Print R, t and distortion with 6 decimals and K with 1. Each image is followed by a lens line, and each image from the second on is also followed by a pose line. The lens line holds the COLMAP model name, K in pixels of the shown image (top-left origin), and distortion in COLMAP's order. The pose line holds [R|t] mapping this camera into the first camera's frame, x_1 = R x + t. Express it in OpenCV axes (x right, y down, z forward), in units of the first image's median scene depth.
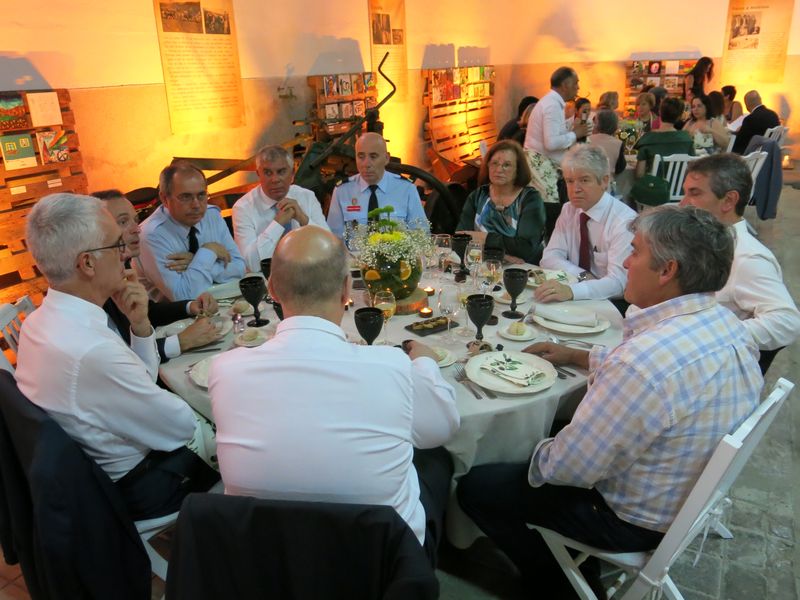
lens RADIAL K [[670.7, 0, 400.0], [0, 670.7, 300.0], [0, 0, 1]] dist [-0.031463, 0.019844]
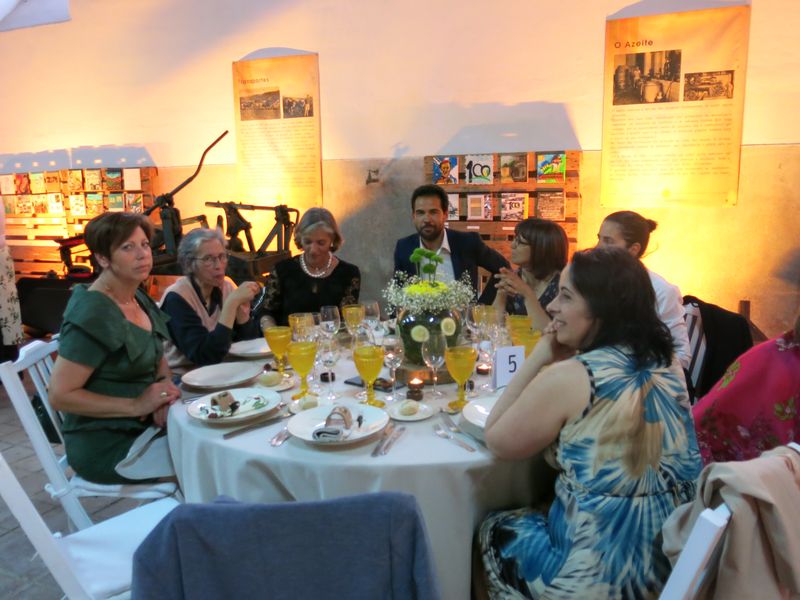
lens RADIAL K [[670.7, 0, 400.0], [0, 670.7, 300.0], [0, 0, 1]] dist [-0.031463, 0.019844]
pose [[0.056684, 0.210189, -0.976016, 0.774622], [-0.311062, 0.932647, 0.182784, -0.364482], [0.948698, 0.293241, 0.118248, 1.080484]]
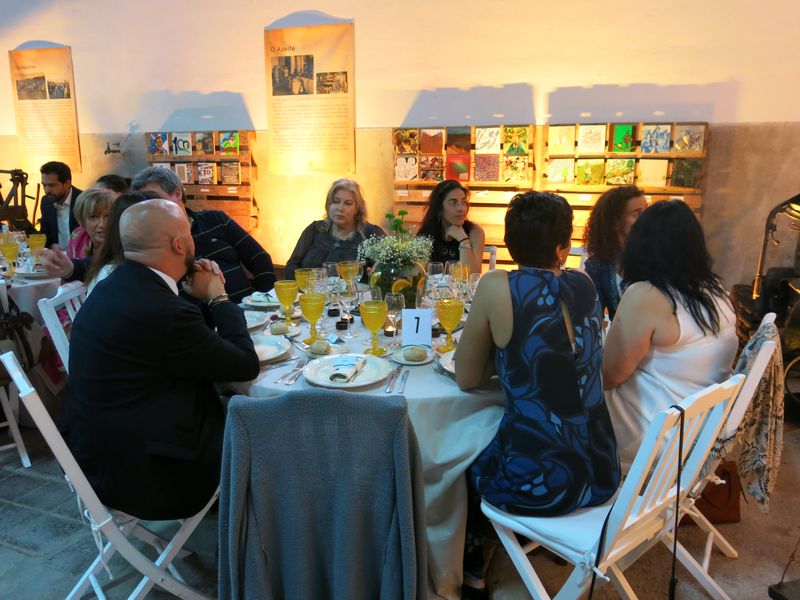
lens RADIAL K [[670.7, 0, 400.0], [0, 670.7, 300.0], [0, 0, 1]] dist [-0.031463, 0.019844]
pose [[0.115577, 0.253541, -0.960395, 1.072815], [-0.327244, 0.922616, 0.204186, -0.501403], [0.937845, 0.290684, 0.189602, 1.436106]]
